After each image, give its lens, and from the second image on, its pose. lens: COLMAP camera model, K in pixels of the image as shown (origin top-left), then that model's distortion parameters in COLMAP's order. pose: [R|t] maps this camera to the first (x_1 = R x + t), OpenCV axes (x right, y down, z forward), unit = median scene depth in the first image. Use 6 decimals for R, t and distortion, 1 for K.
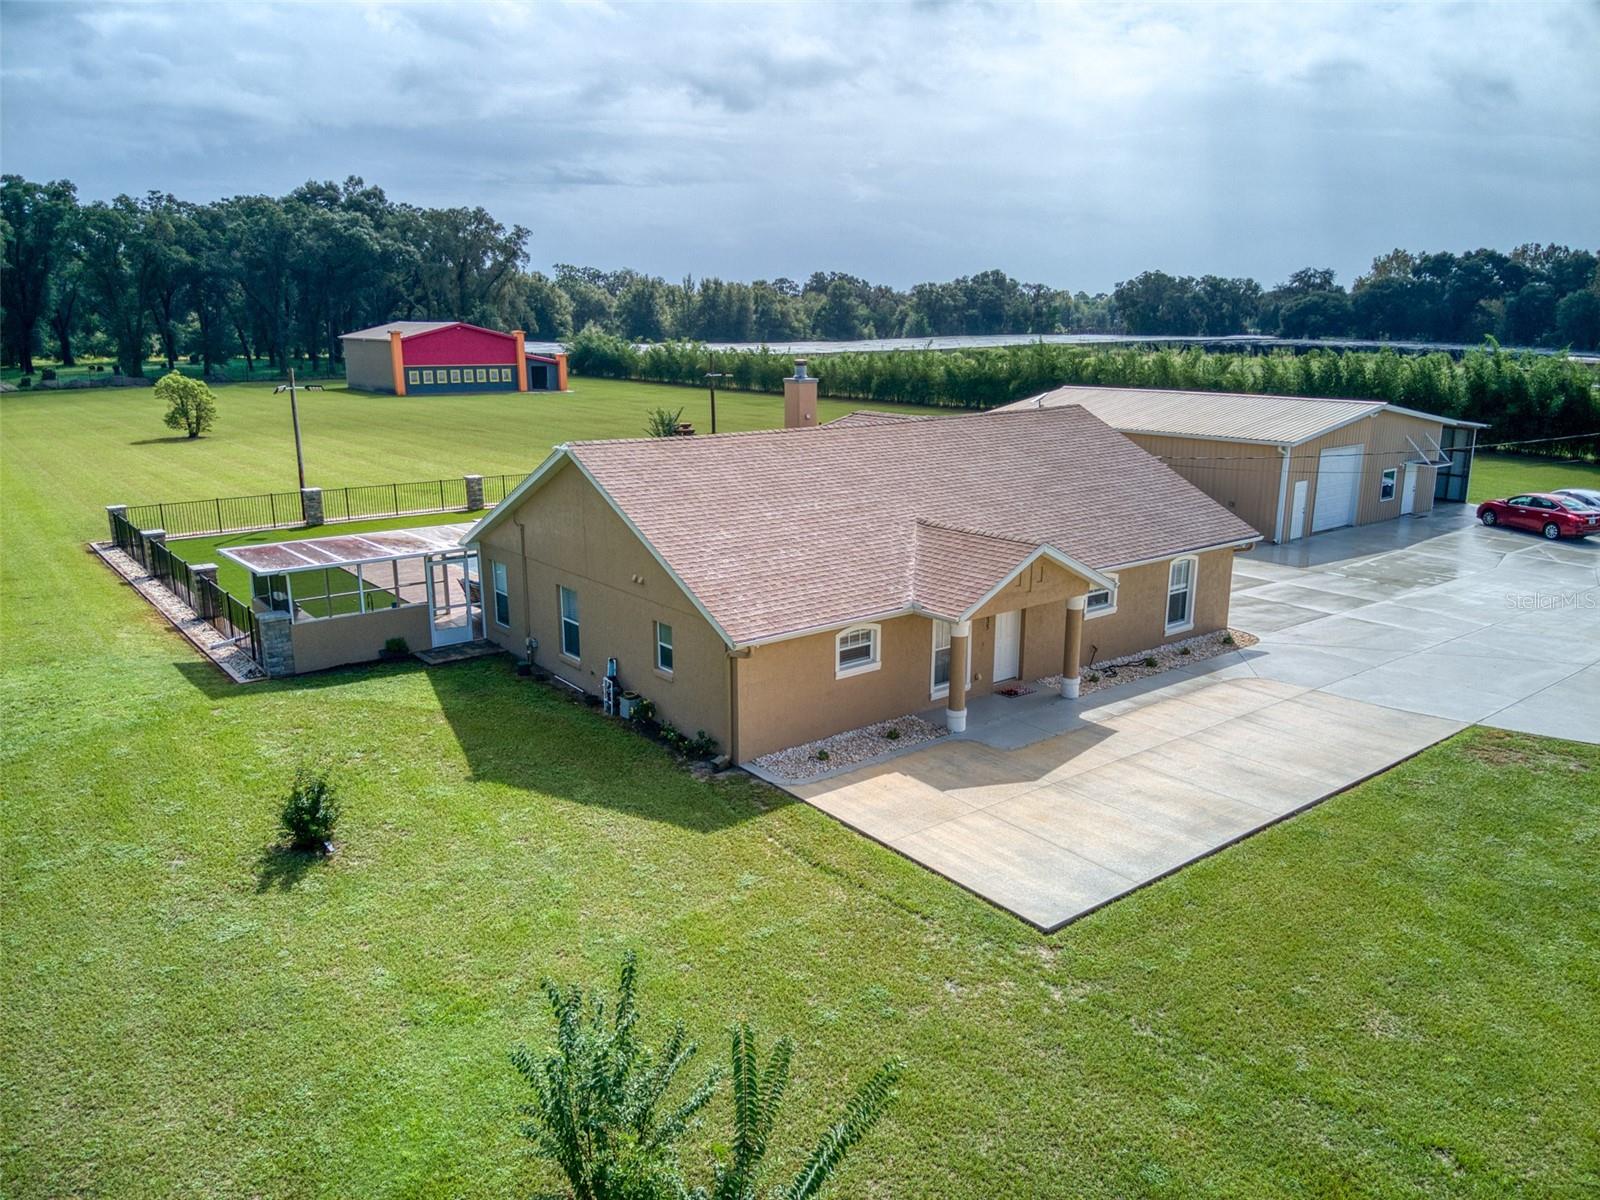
lens RADIAL K [[1162.3, 0, 802.1], [0, 1162.3, 612.0], [0, 0, 1]] dist [0.100853, -0.201934]
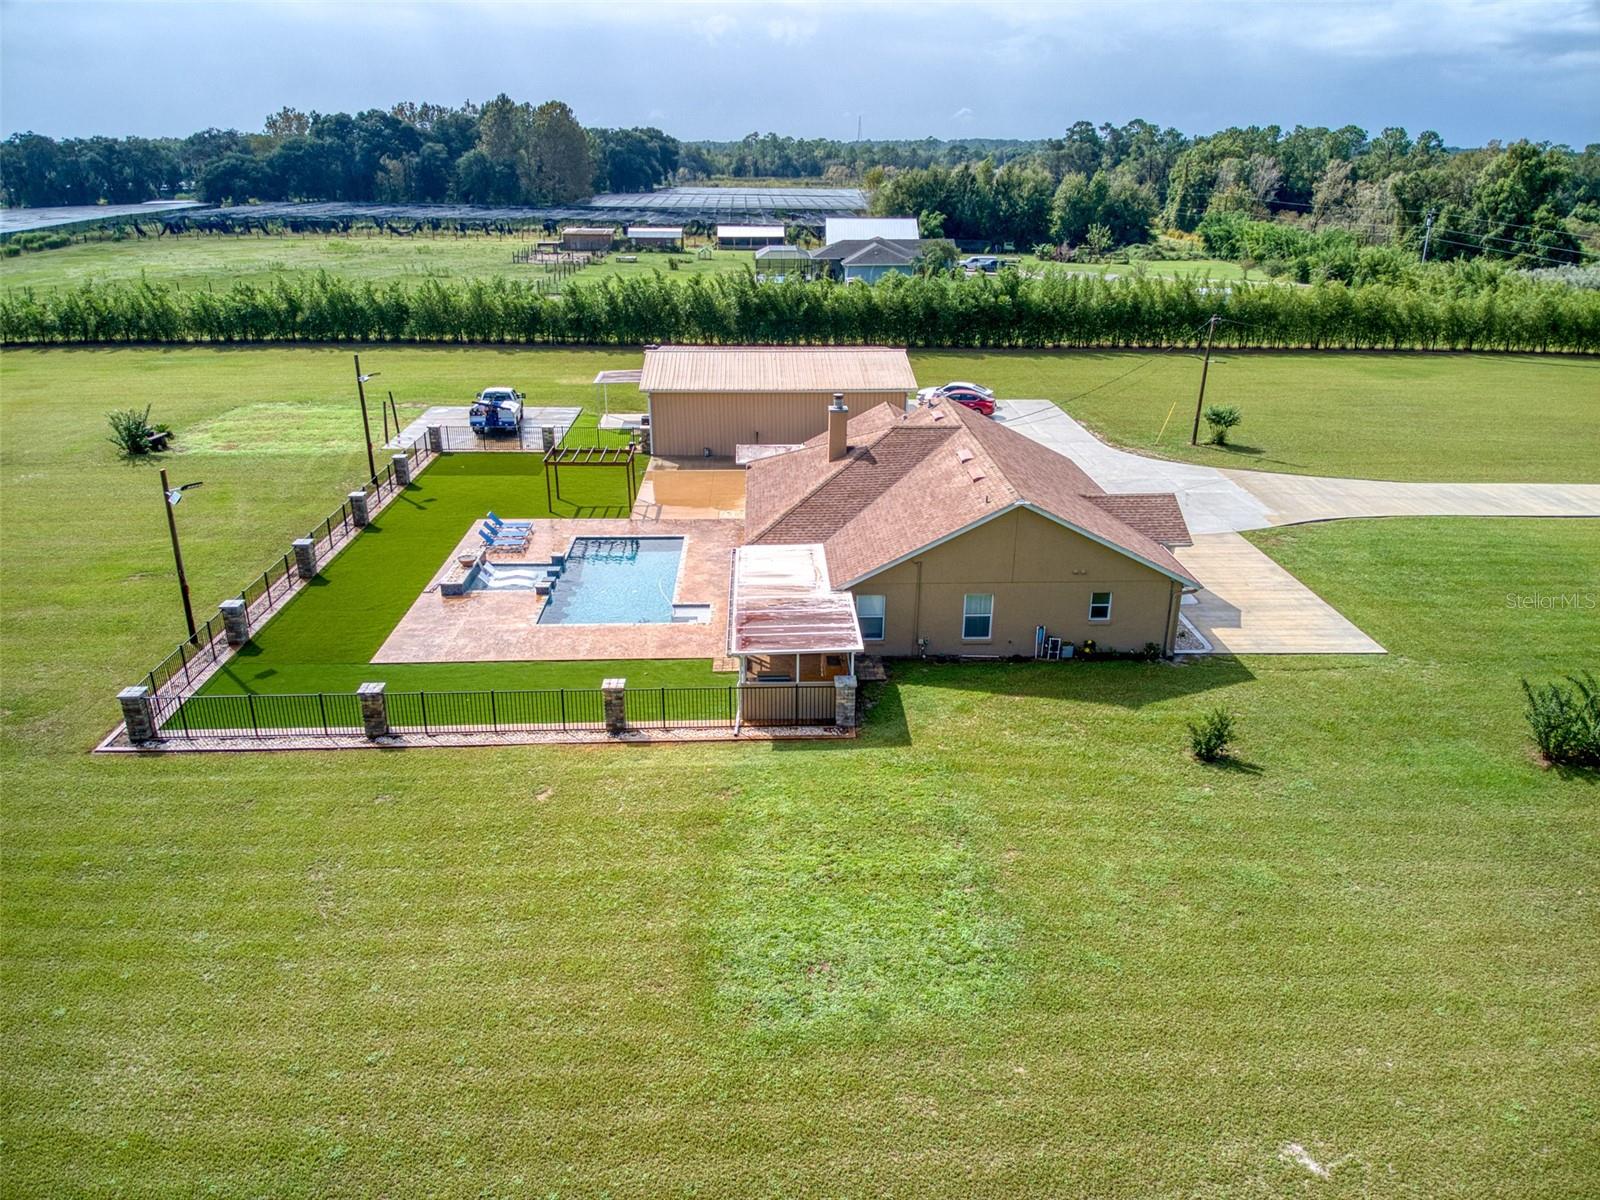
lens RADIAL K [[1158.1, 0, 797.0], [0, 1158.1, 597.5], [0, 0, 1]] dist [0.095539, -0.189364]
pose [[0.592326, -0.288487, 0.752280, -0.290461], [0.194328, 0.957288, 0.214096, -0.075502], [-0.781912, 0.019375, 0.623087, 0.053794]]
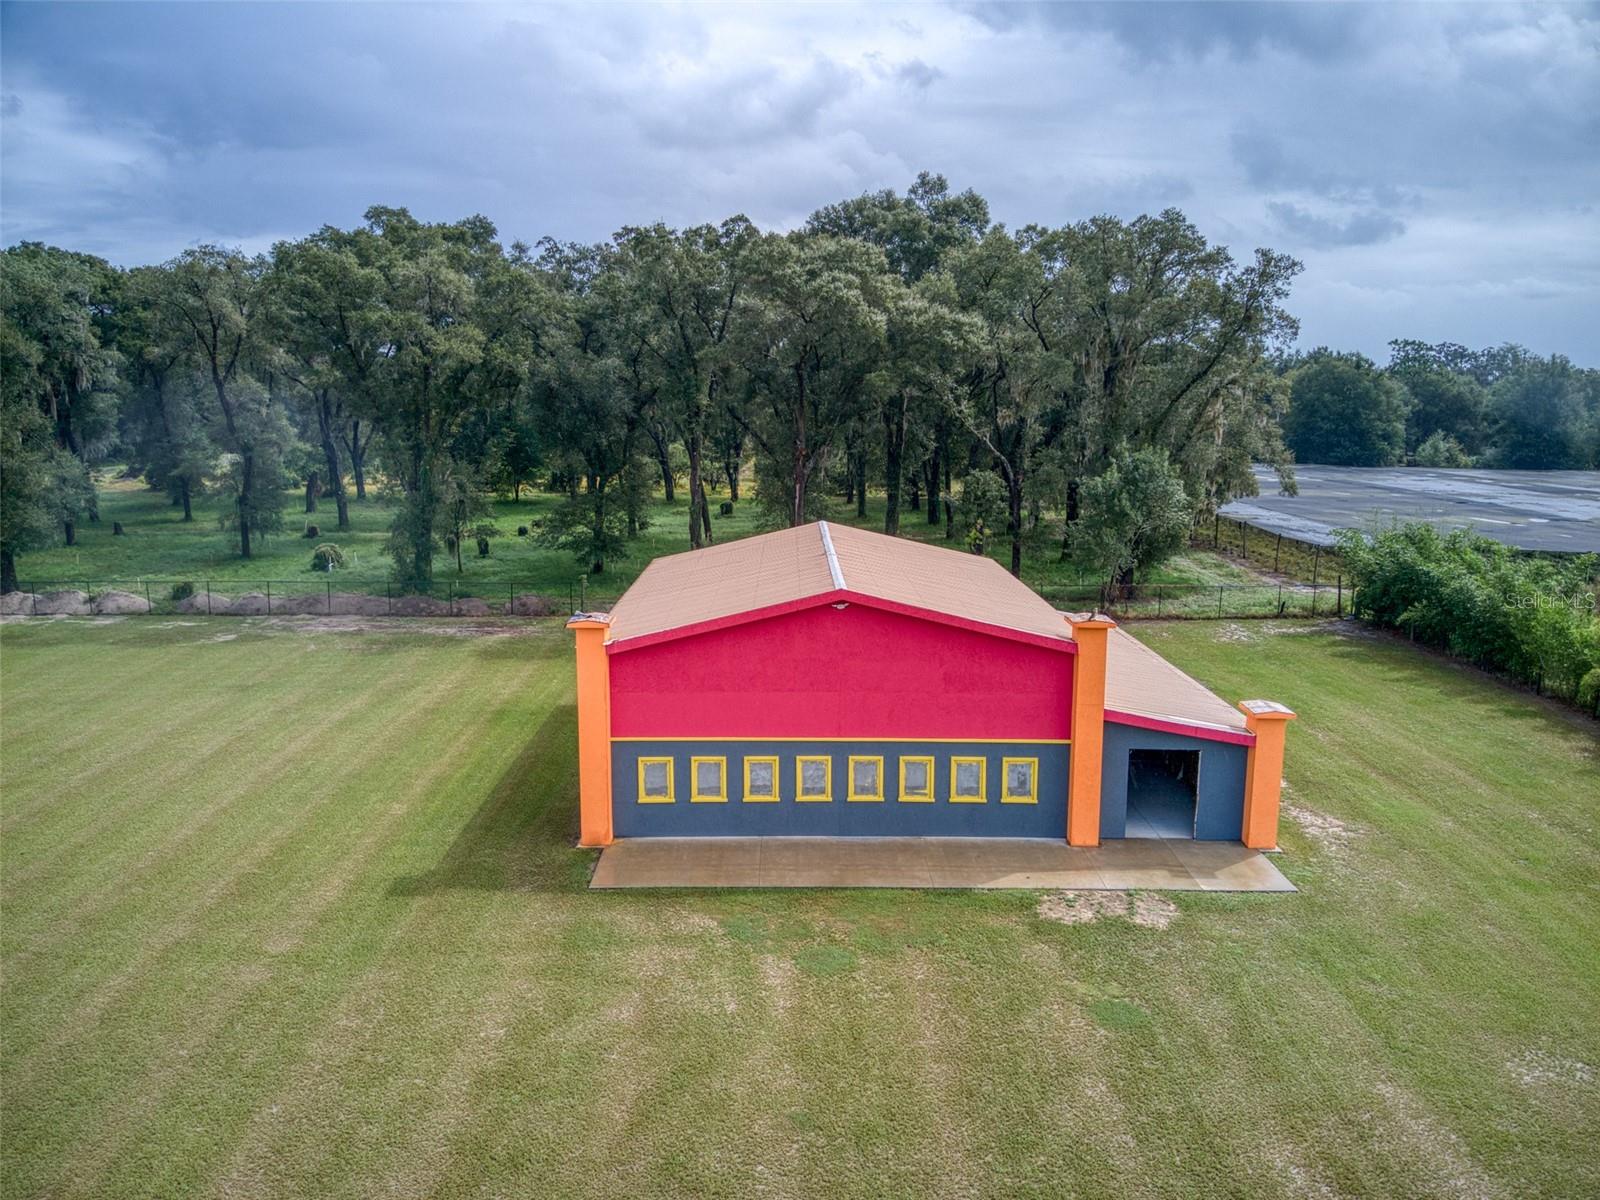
lens RADIAL K [[1152.7, 0, 800.4], [0, 1152.7, 606.1], [0, 0, 1]] dist [0.147193, -0.267586]
pose [[0.785786, 0.112698, -0.608144, -0.134318], [-0.153887, 0.987963, -0.015754, -0.217797], [0.599048, 0.105965, 0.793671, 0.732714]]
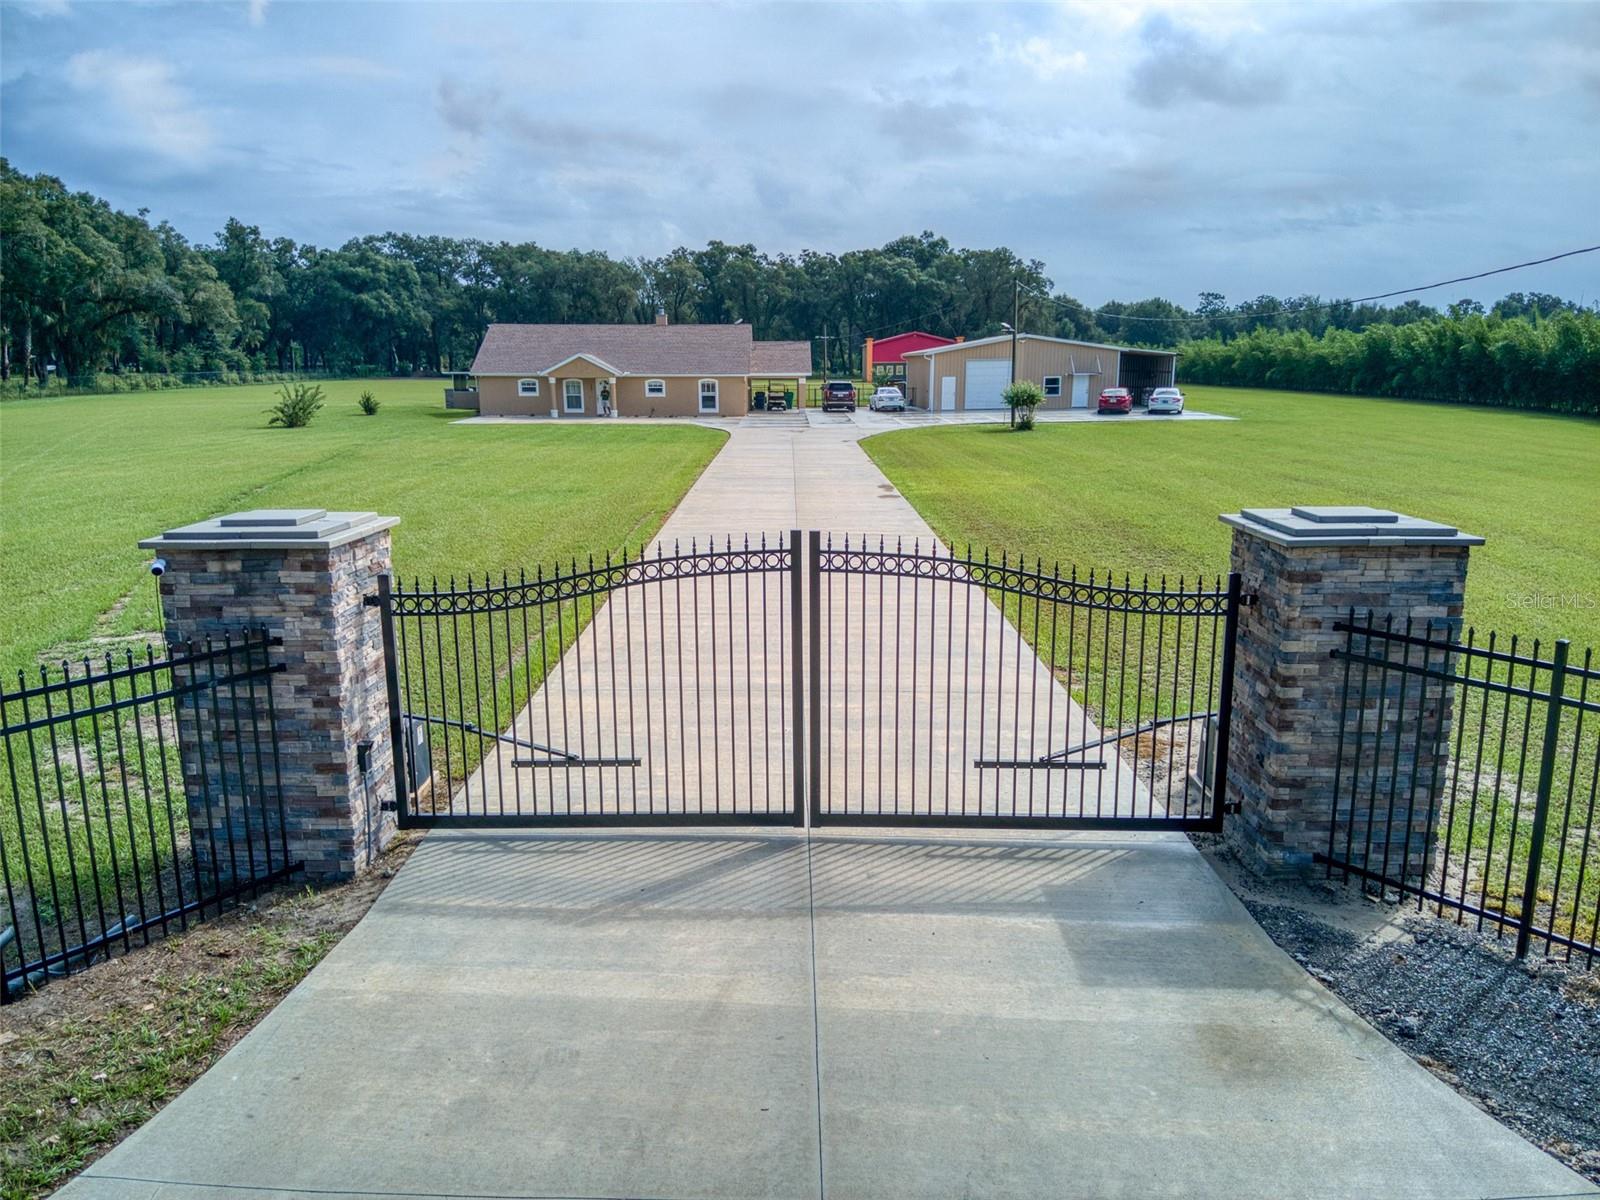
lens RADIAL K [[1162.3, 0, 802.1], [0, 1162.3, 612.0], [0, 0, 1]] dist [0.100853, -0.201934]
pose [[0.793590, 0.123365, -0.595815, 0.445302], [-0.143138, 0.989600, 0.014248, 0.082520], [0.591377, 0.073976, 0.802995, -0.176477]]
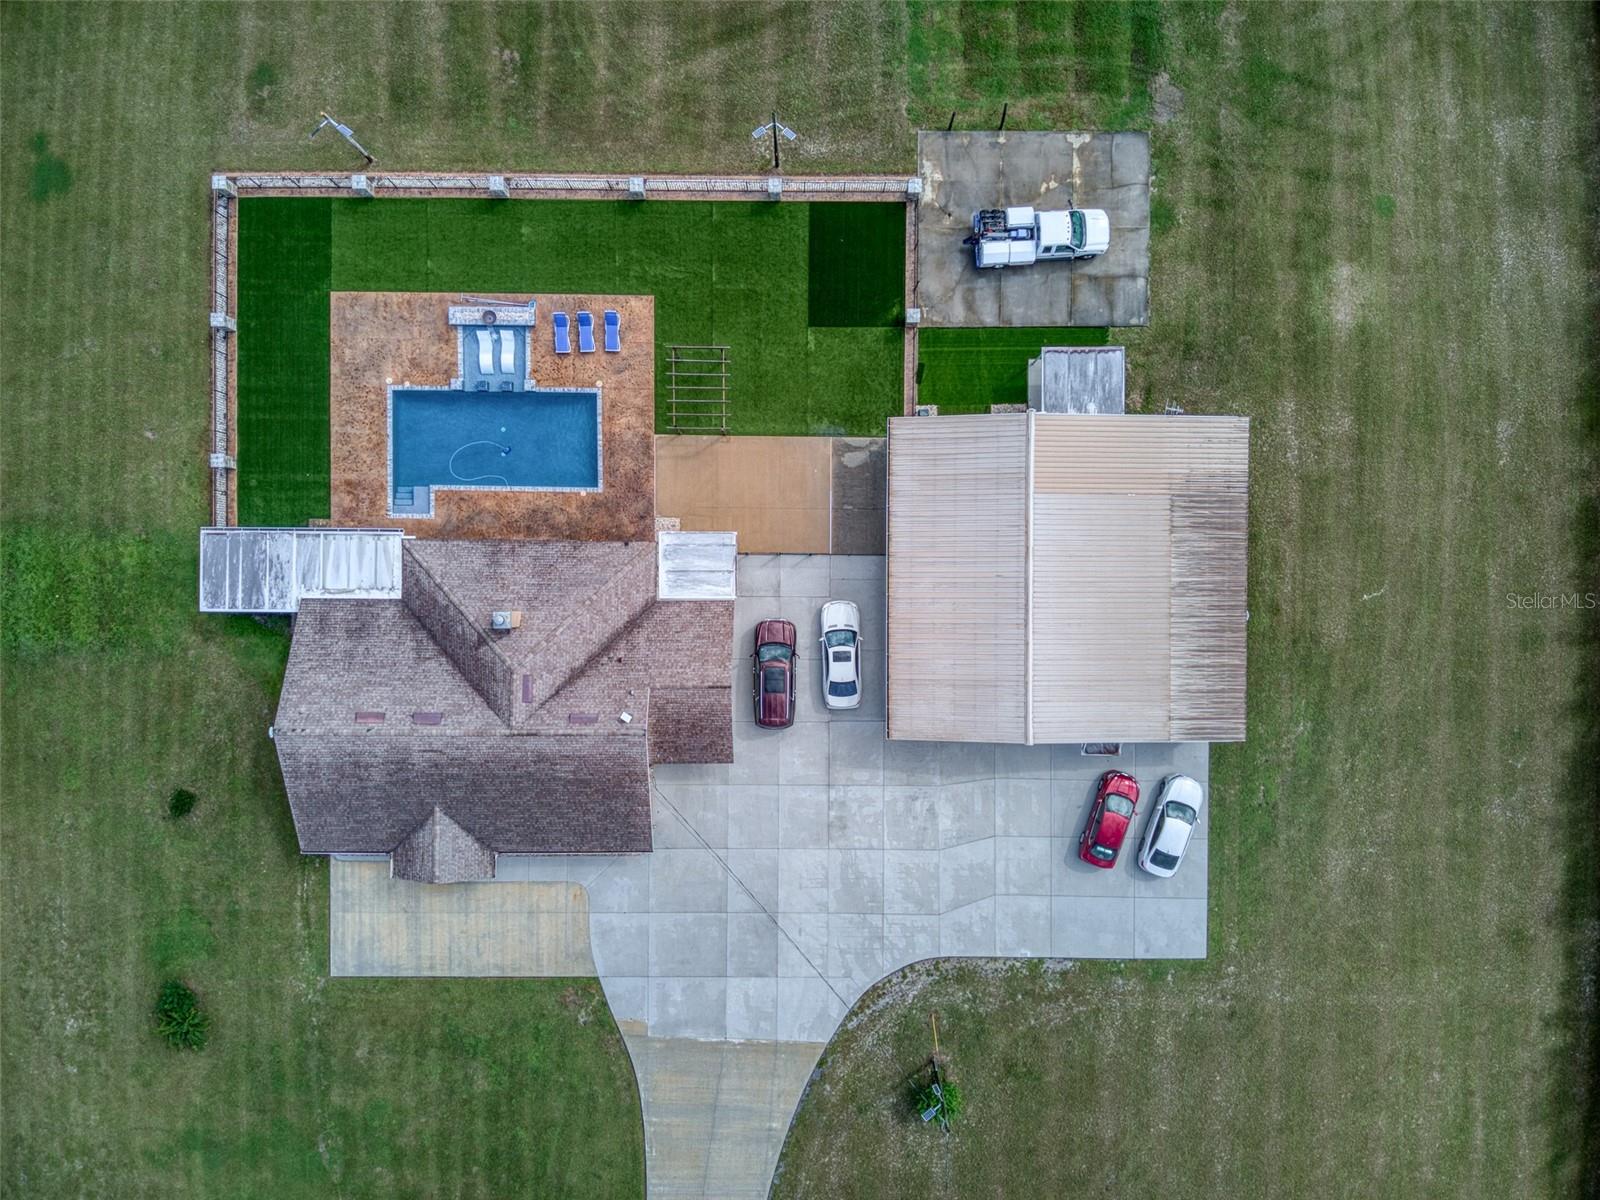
lens RADIAL K [[1158.1, 0, 797.0], [0, 1158.1, 597.5], [0, 0, 1]] dist [0.095539, -0.189364]
pose [[0.778494, 0.627435, 0.016485, 0.066526], [-0.156953, 0.169175, 0.973009, -0.457687], [0.607711, -0.760069, 0.230180, 0.239277]]
